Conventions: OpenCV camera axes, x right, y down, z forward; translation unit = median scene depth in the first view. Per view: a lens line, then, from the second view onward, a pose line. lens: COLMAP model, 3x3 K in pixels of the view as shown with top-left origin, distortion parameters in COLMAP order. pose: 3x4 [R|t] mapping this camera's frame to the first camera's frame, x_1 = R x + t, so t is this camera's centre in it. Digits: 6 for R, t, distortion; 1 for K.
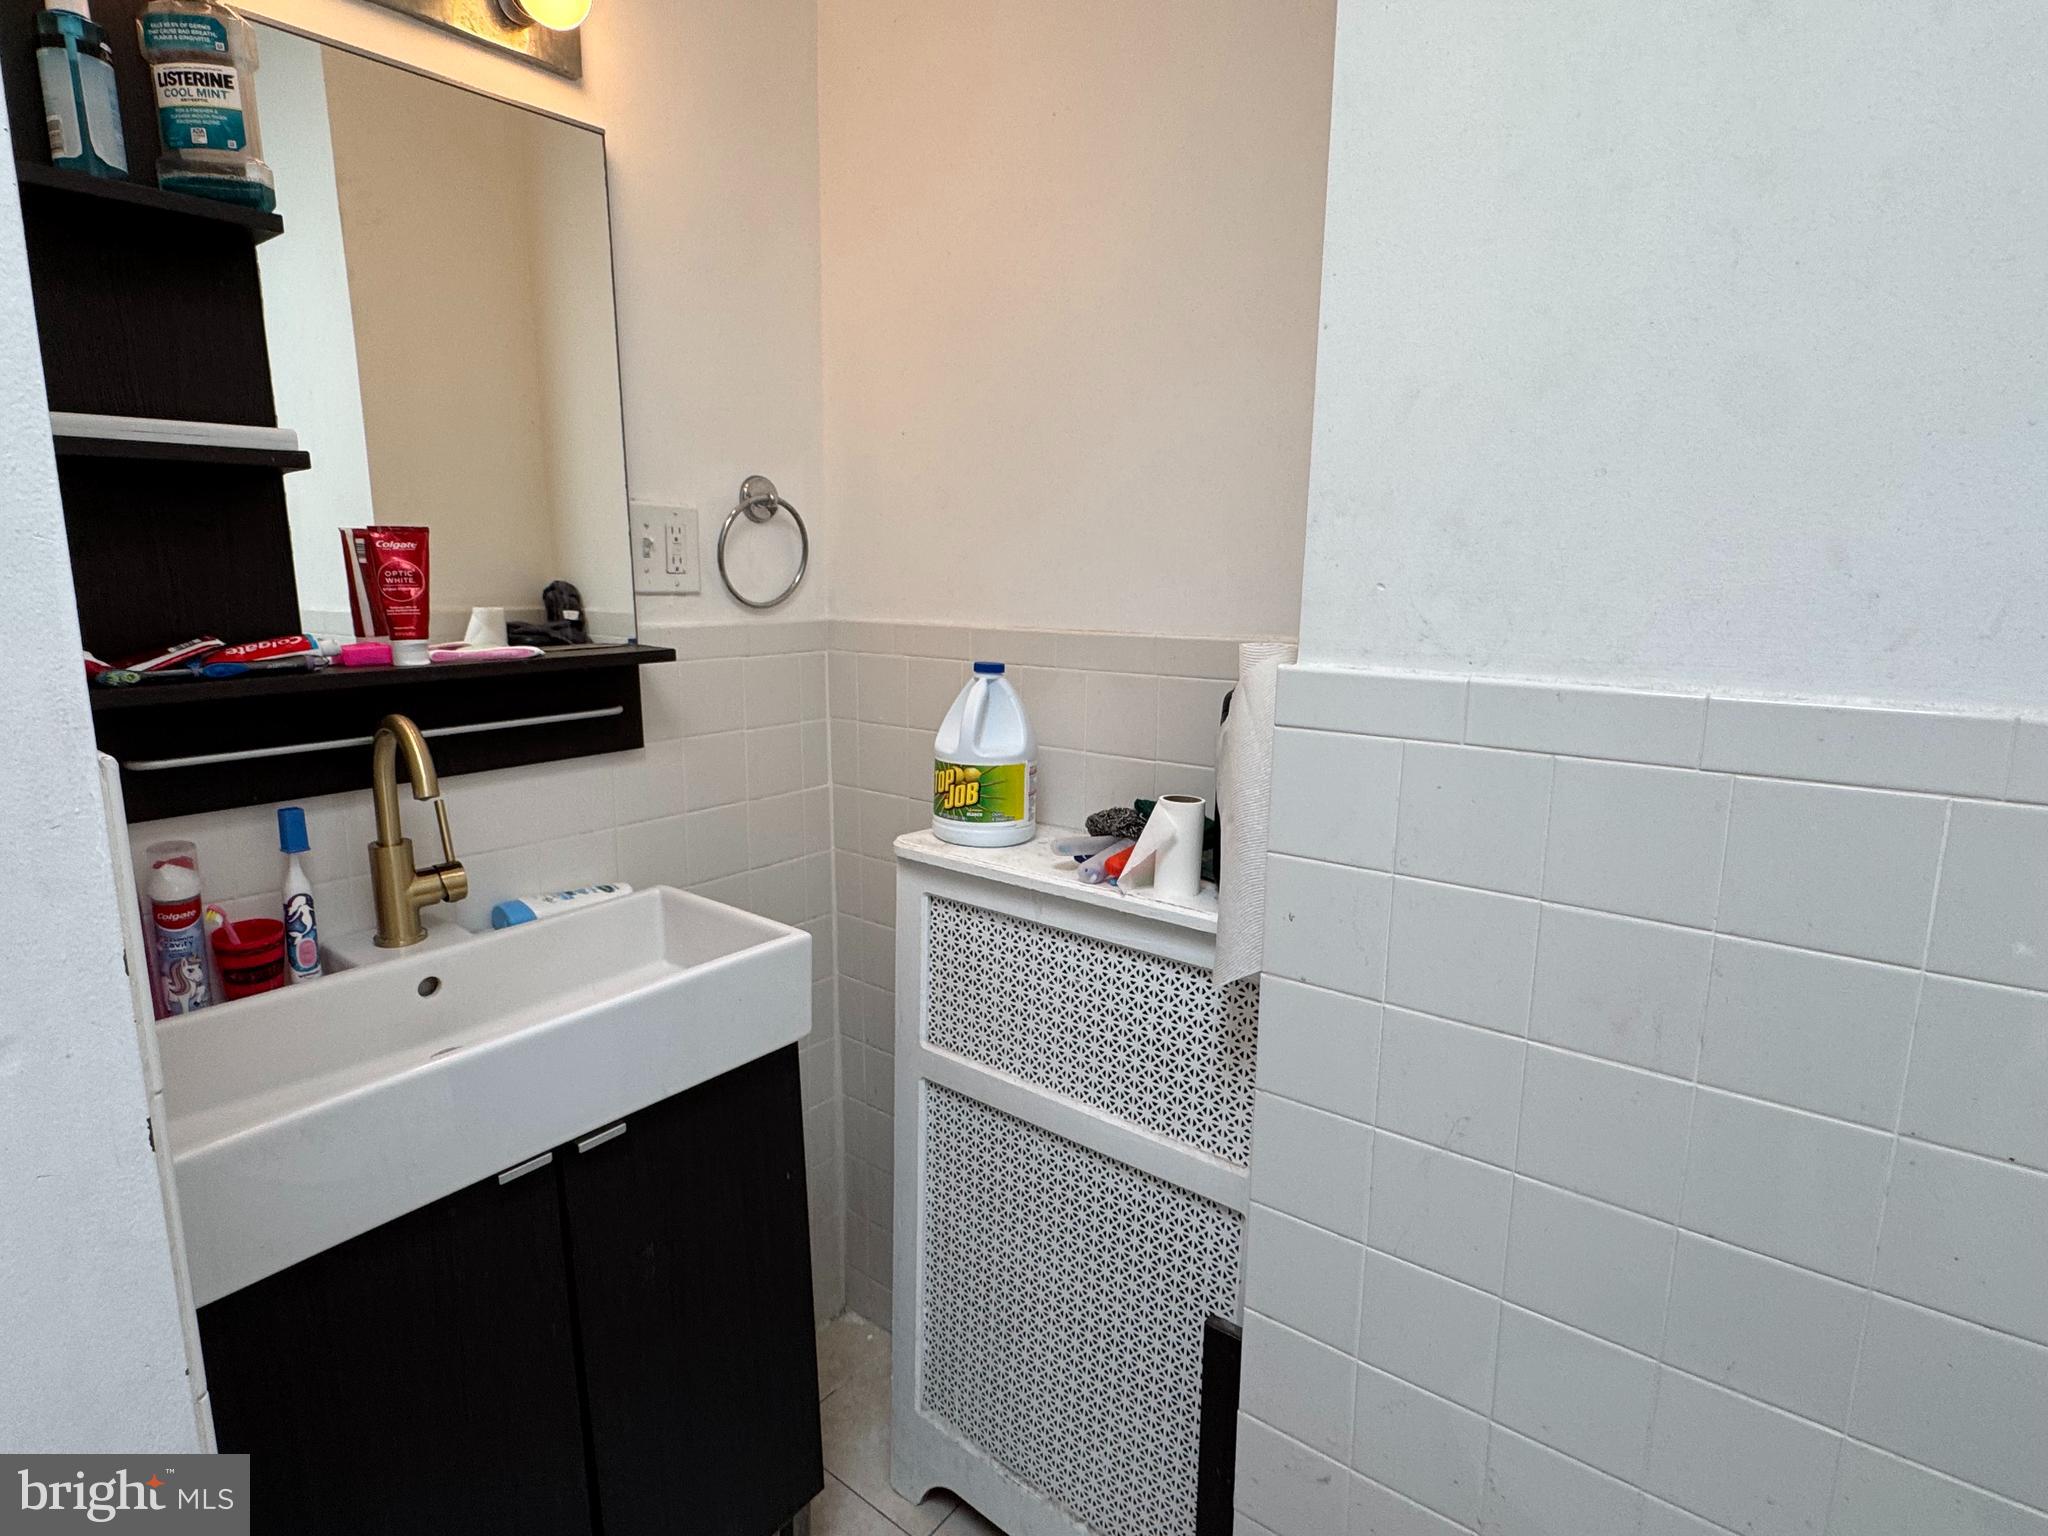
lens RADIAL K [[1083.5, 0, 1027.5], [0, 1083.5, 770.0], [0, 0, 1]] dist [-0.001501, -0.000104]
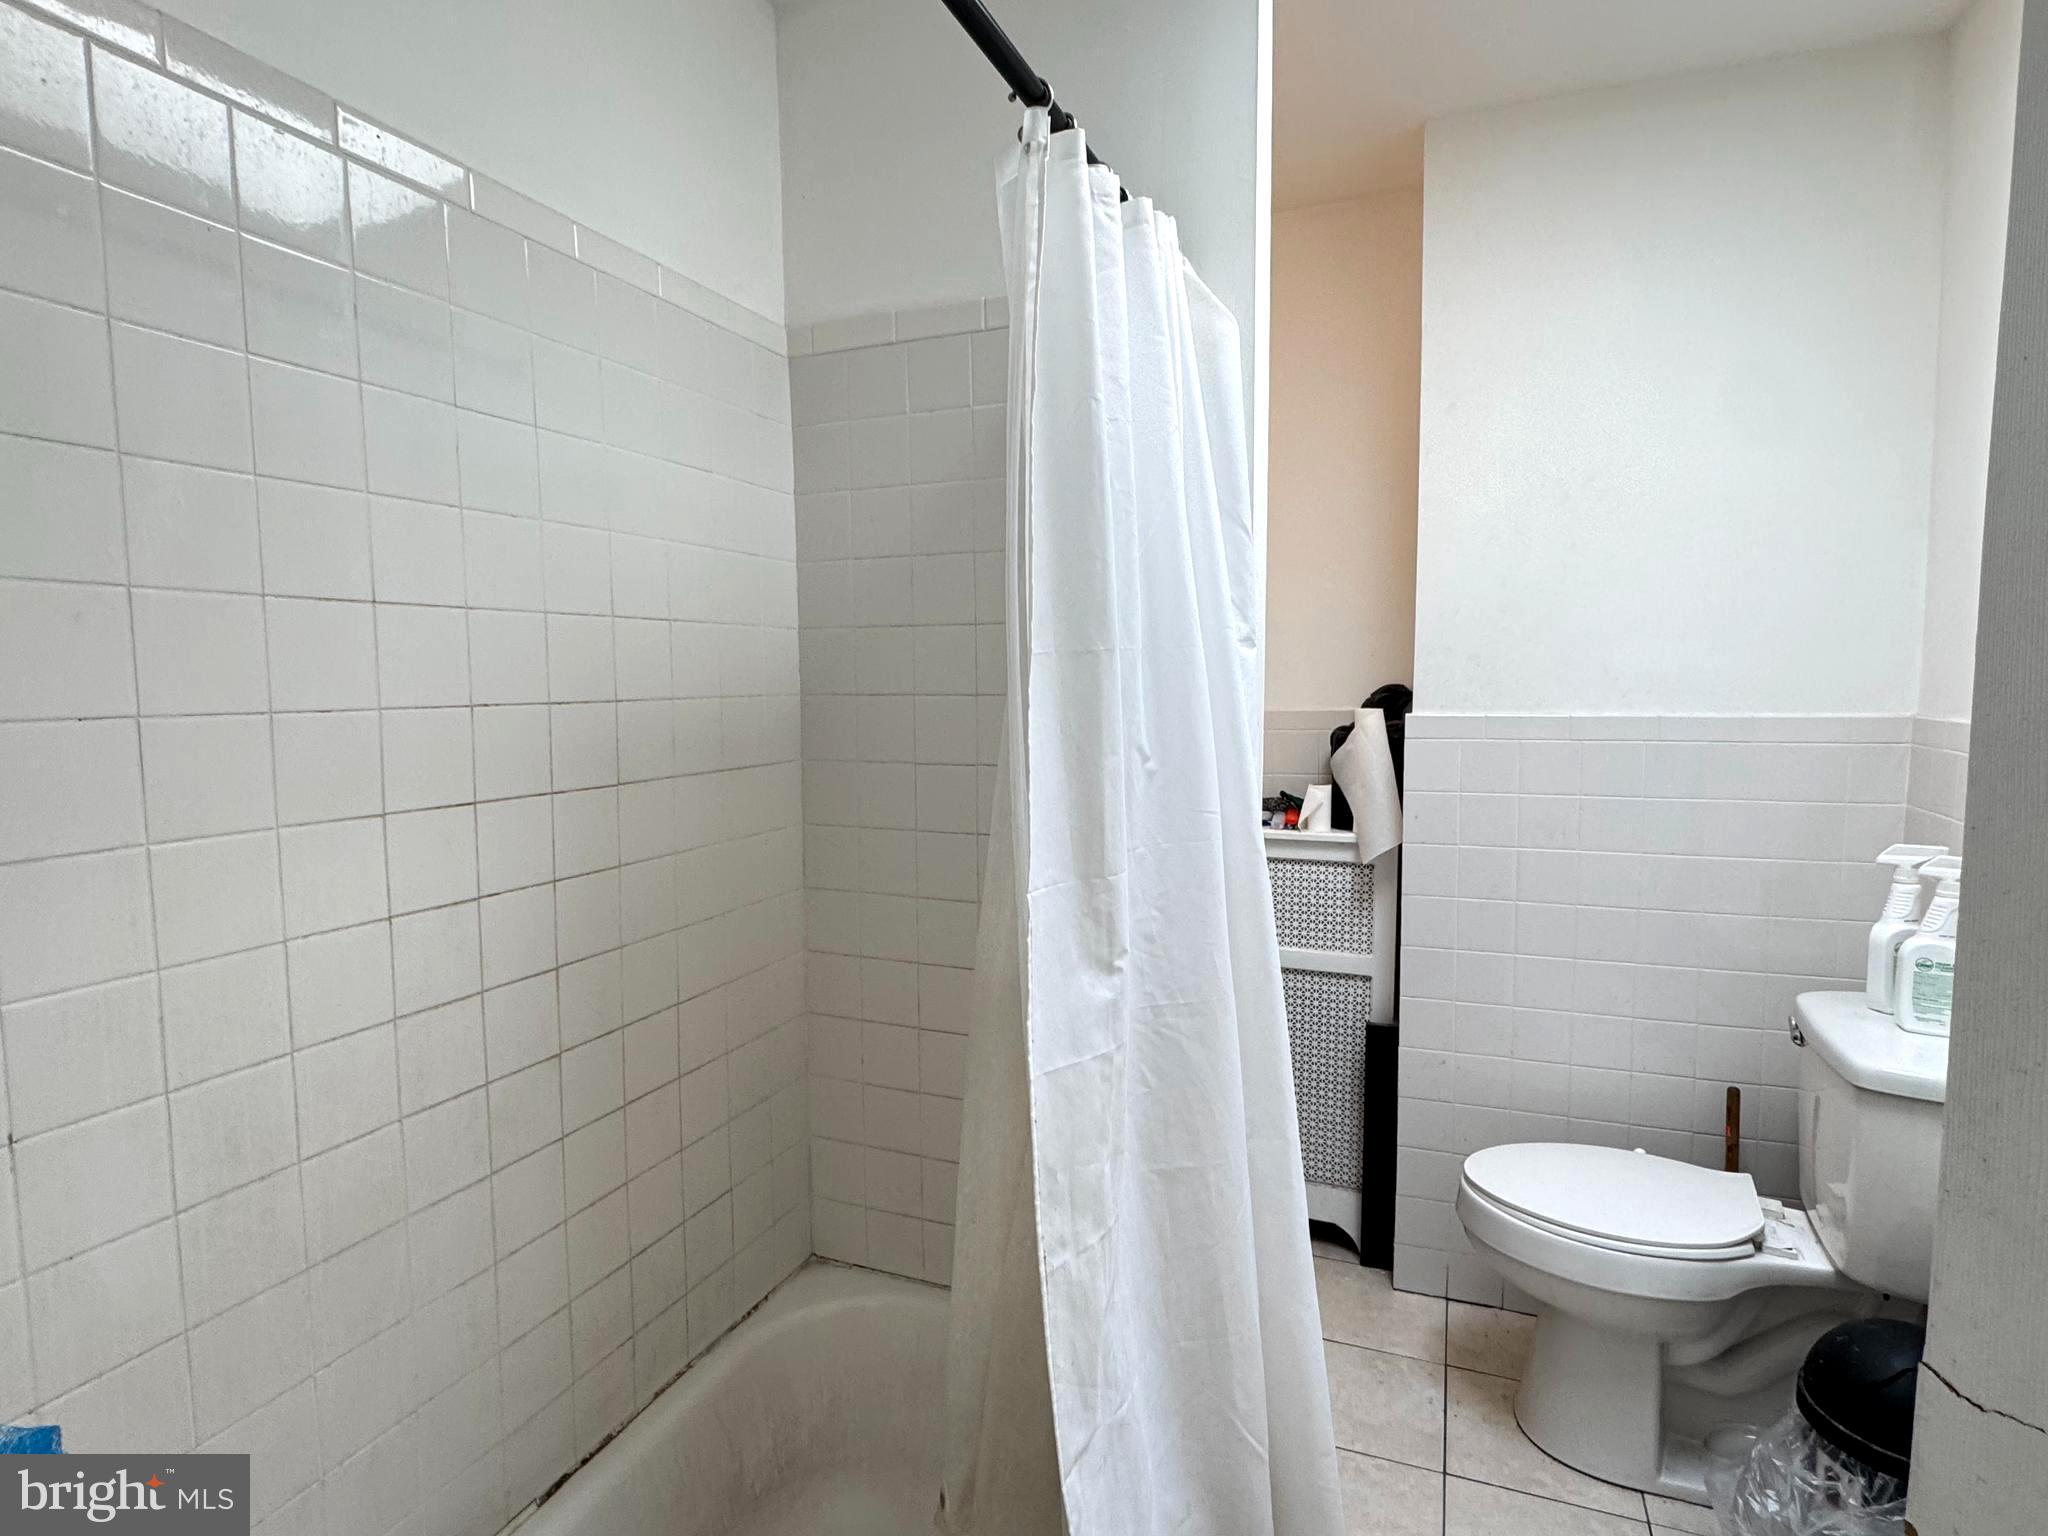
lens RADIAL K [[1083.5, 0, 1020.4], [0, 1083.5, 765.3], [0, 0, 1]] dist [-0.001501, -0.000104]
pose [[0.957539, -0.036677, 0.285960, -1.020645], [0.068470, 0.992427, -0.101983, 0.163038], [-0.280054, 0.117233, 0.952799, -0.856523]]
